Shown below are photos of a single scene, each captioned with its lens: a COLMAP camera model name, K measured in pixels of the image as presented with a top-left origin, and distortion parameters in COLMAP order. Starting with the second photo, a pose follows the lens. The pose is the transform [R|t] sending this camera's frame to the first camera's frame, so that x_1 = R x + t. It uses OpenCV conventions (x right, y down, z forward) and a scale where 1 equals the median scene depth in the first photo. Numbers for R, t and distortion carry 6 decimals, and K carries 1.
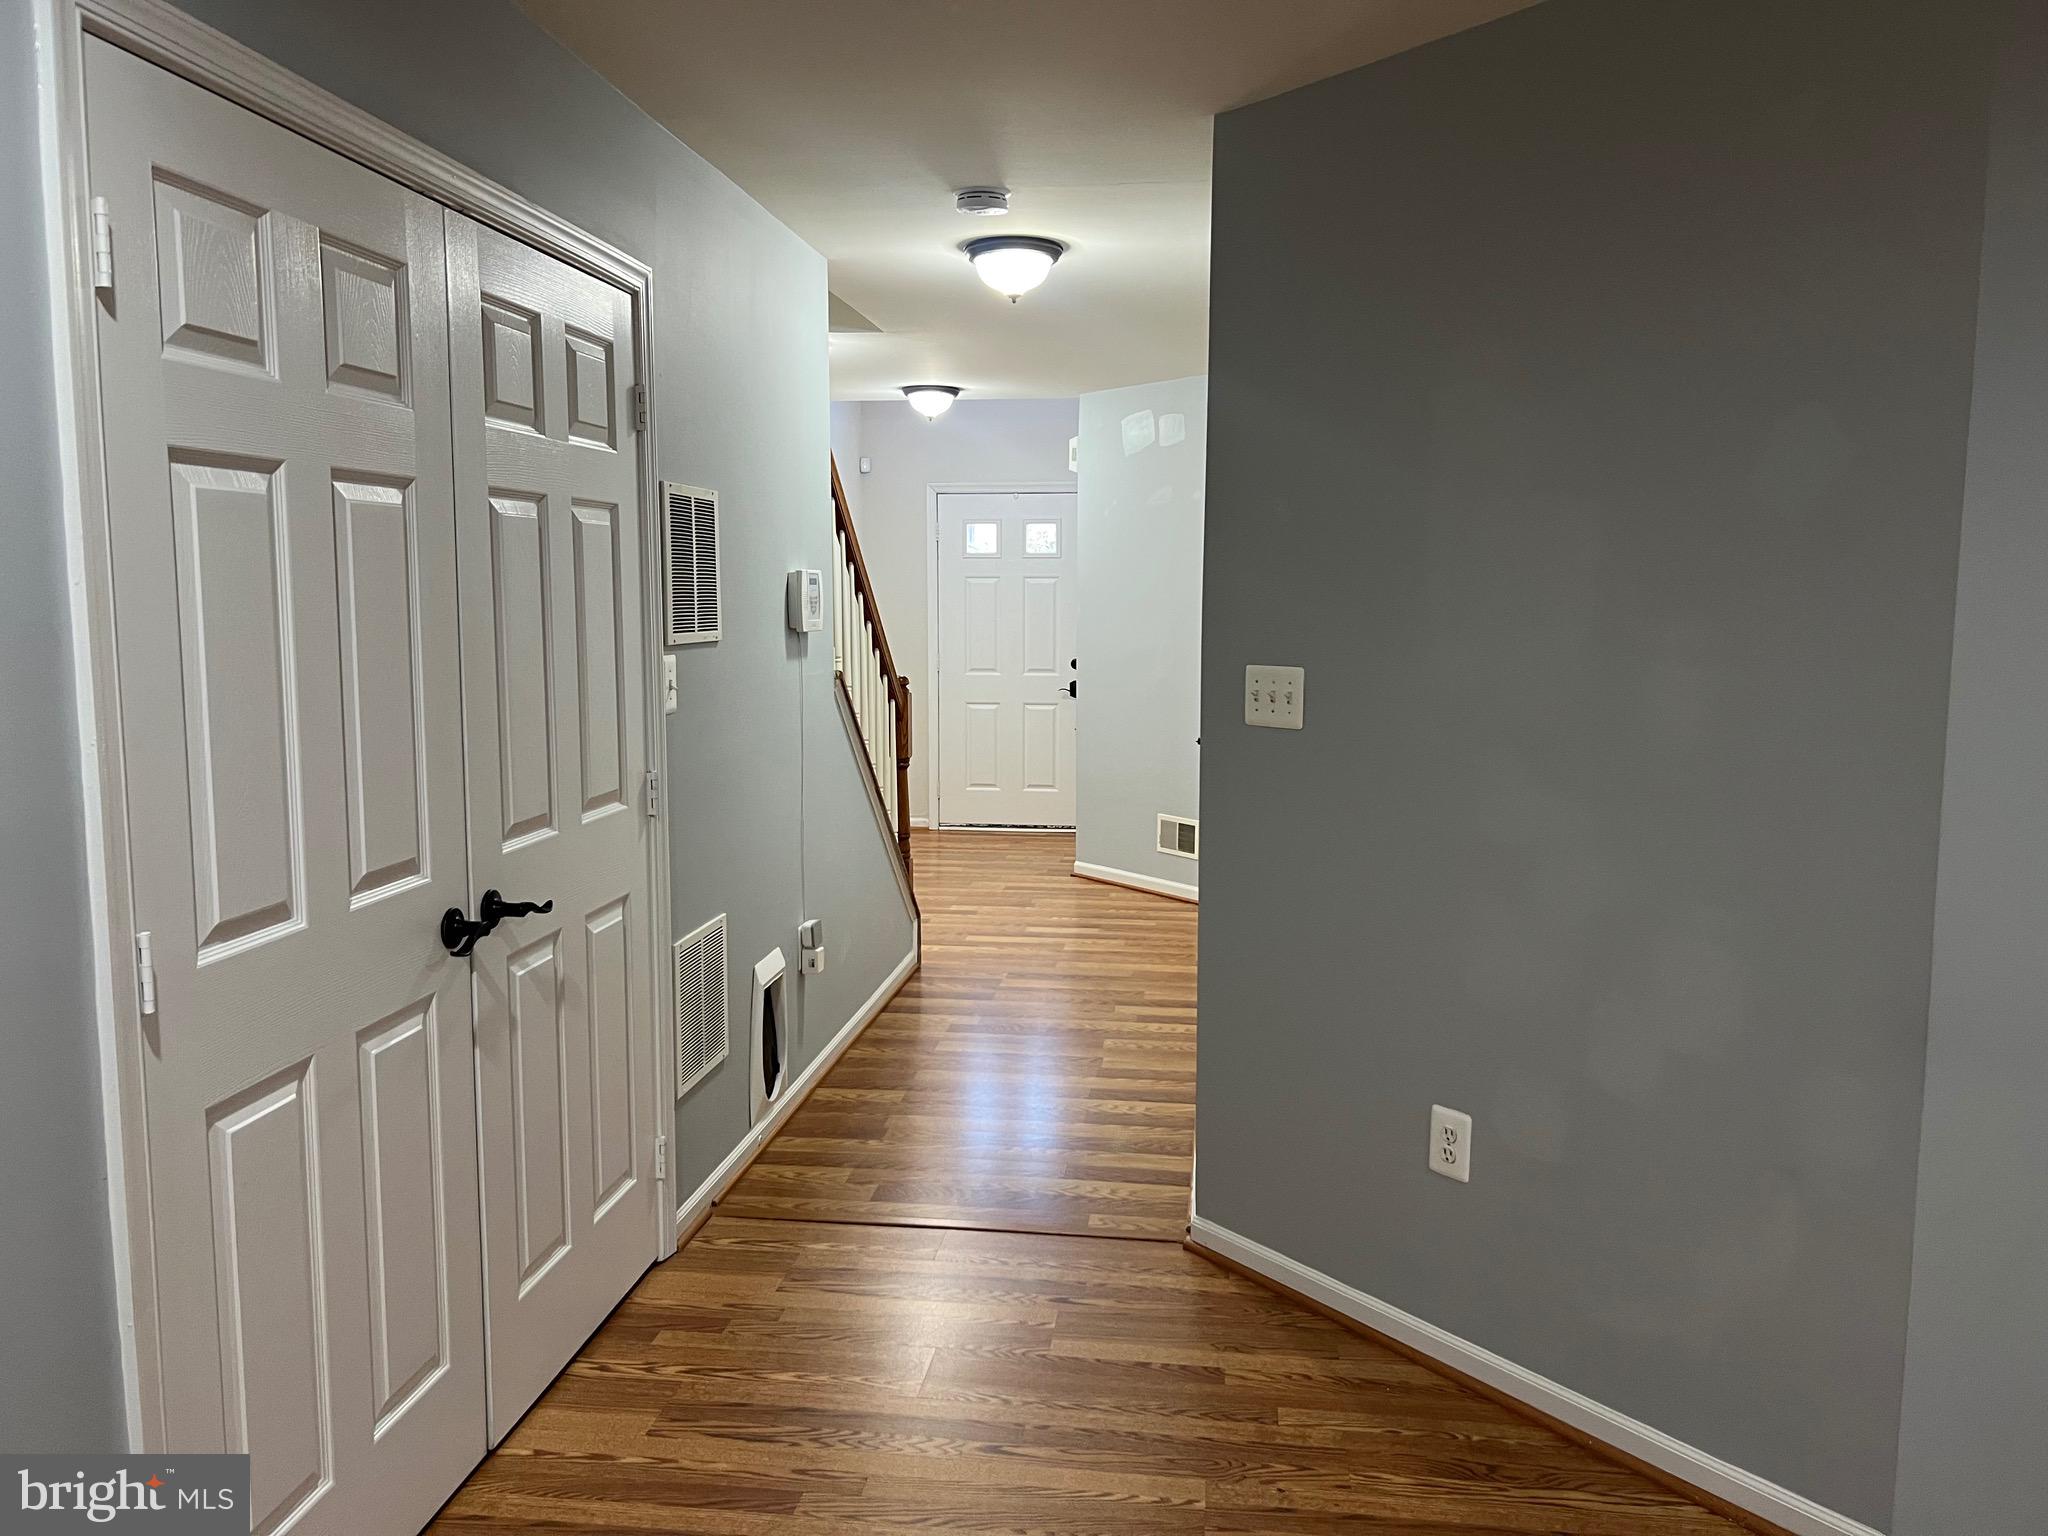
lens RADIAL K [[1532.0, 0, 1028.5], [0, 1532.0, 765.3], [0, 0, 1]] dist [0.062574, -0.064395]
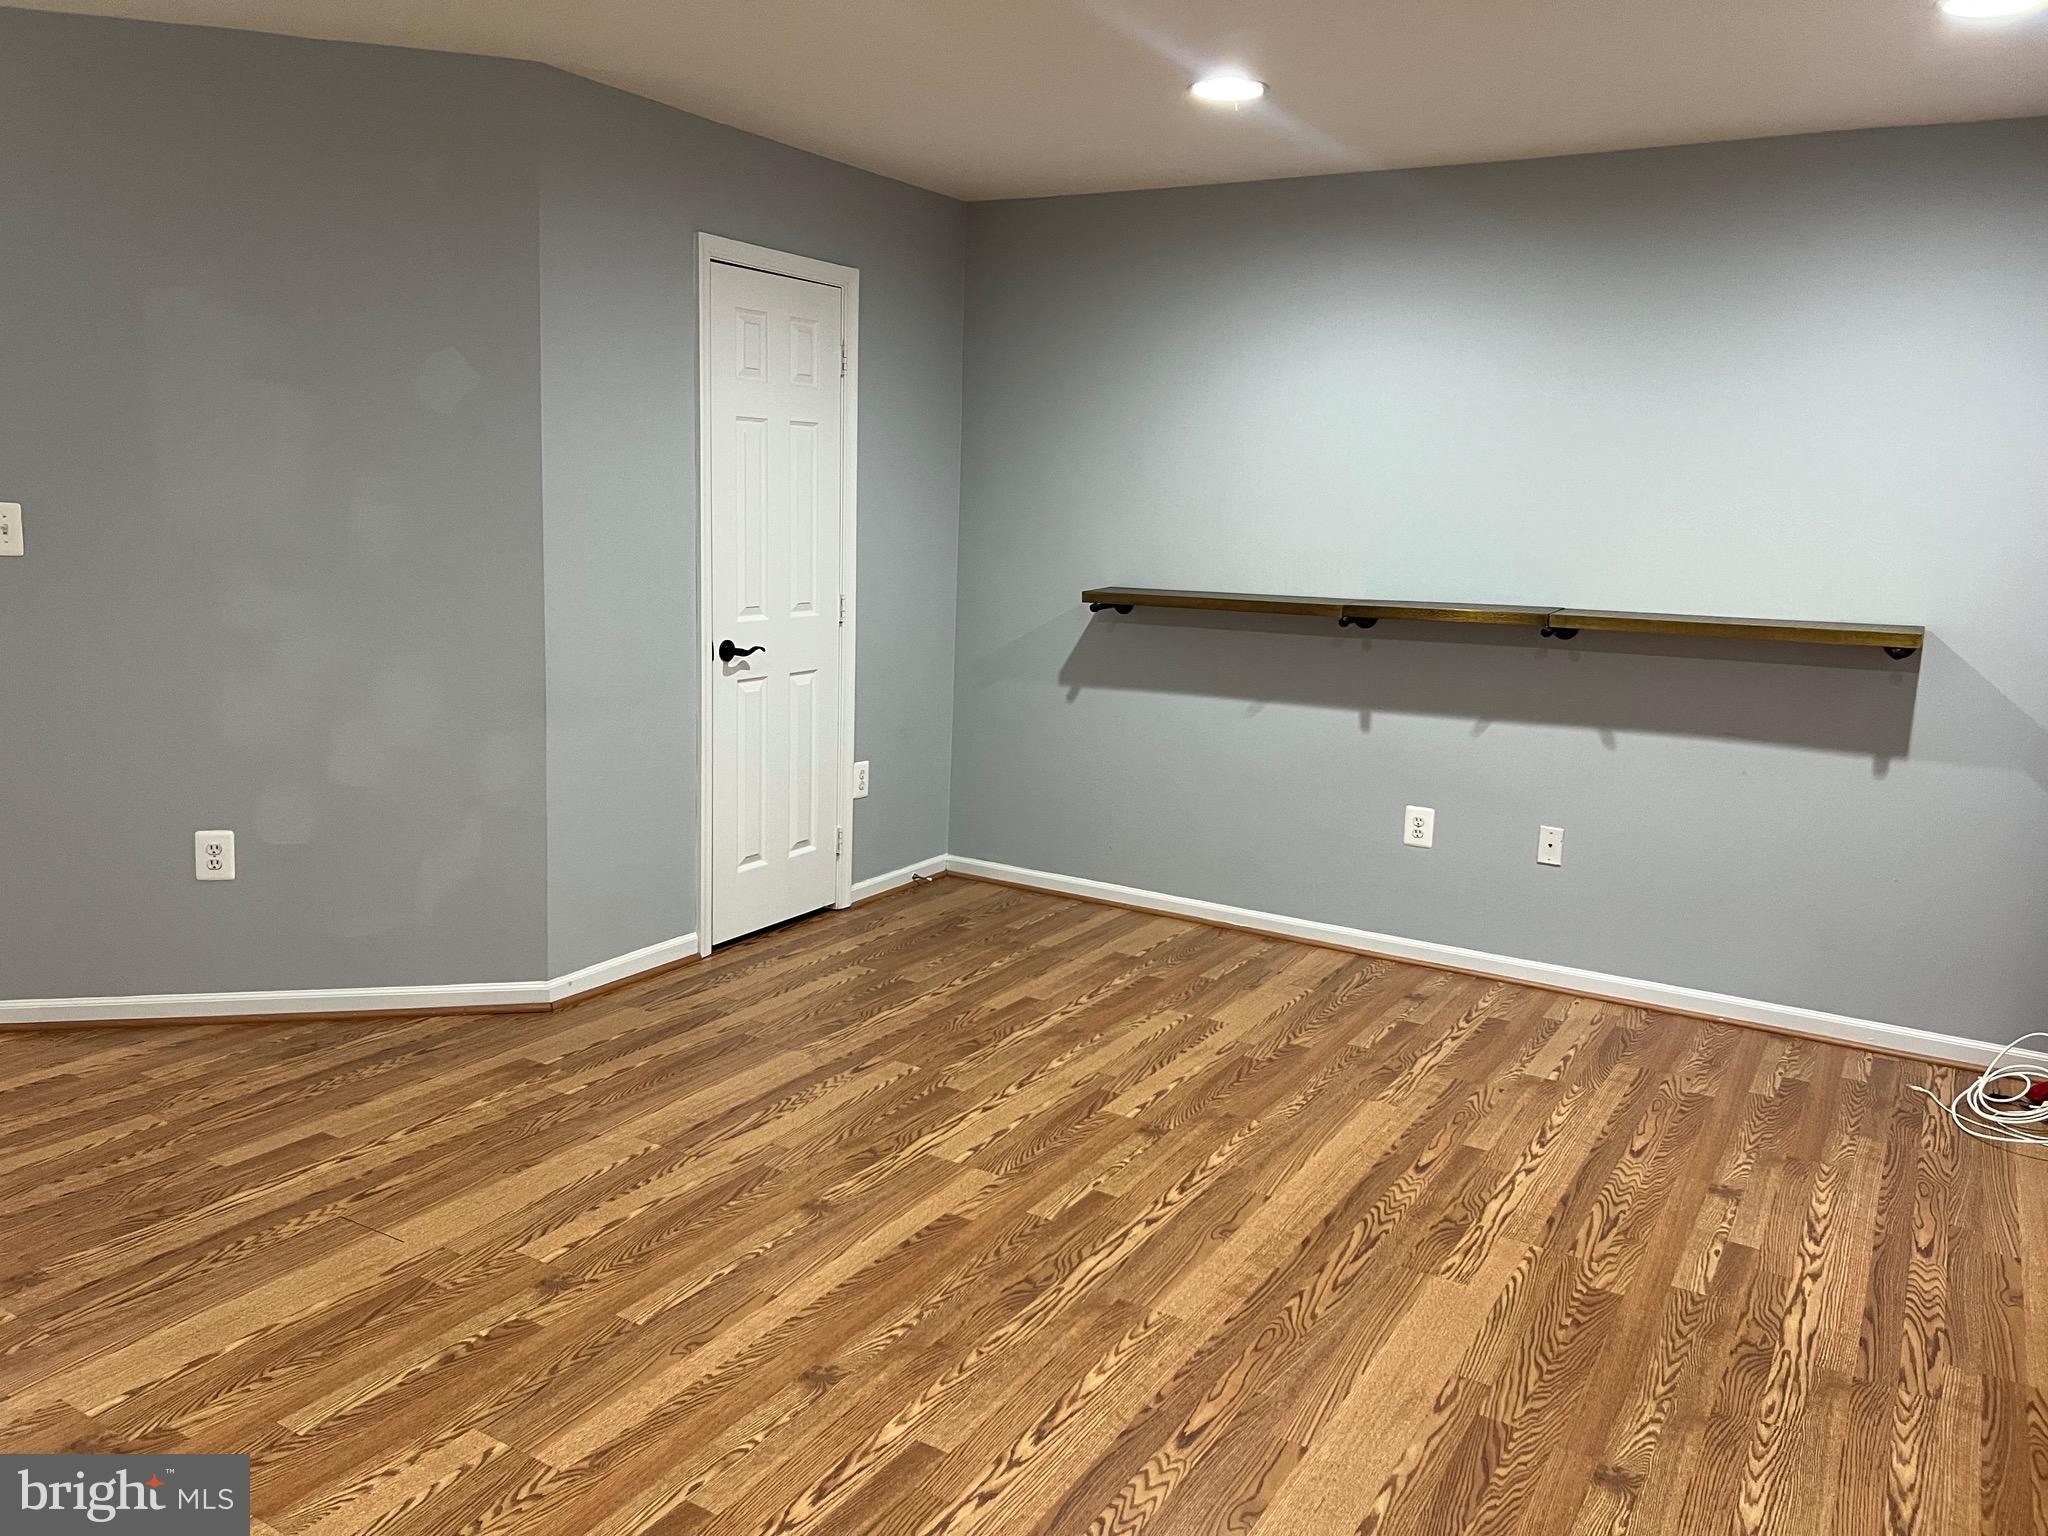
lens RADIAL K [[1532.0, 0, 1035.5], [0, 1532.0, 763.3], [0, 0, 1]] dist [0.062574, -0.064395]
pose [[0.399820, -0.149759, 0.904277, -0.694150], [0.062870, 0.988719, 0.135946, 0.024094], [-0.914435, 0.002498, 0.404725, -0.229871]]
